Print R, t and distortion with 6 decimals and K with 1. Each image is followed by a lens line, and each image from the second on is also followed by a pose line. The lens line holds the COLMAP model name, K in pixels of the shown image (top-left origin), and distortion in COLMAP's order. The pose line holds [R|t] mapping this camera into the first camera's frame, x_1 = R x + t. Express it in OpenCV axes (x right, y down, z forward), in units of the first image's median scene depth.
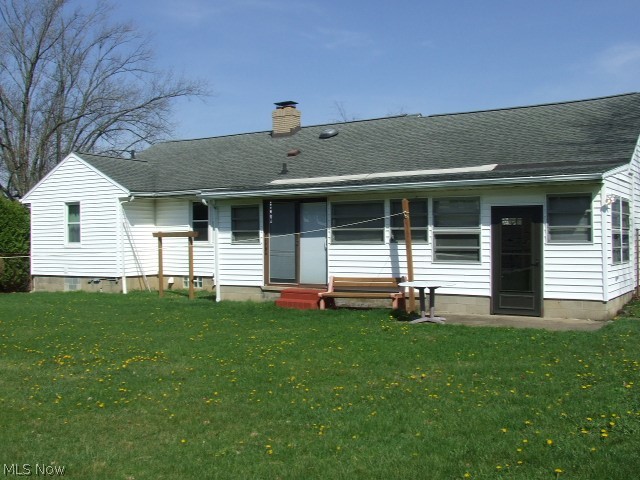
lens RADIAL K [[710.5, 0, 320.0], [0, 710.5, 240.0], [0, 0, 1]] dist [-0.015536, -0.016965]
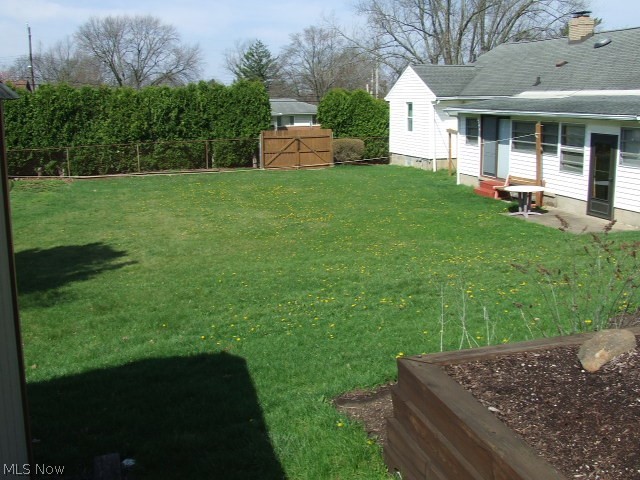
lens RADIAL K [[710.5, 0, 320.0], [0, 710.5, 240.0], [0, 0, 1]] dist [-0.015536, -0.016965]
pose [[0.768109, 0.129830, -0.627019, 0.588622], [0.000636, 0.979074, 0.203505, -0.100481], [0.640319, -0.156713, 0.751953, -0.274762]]
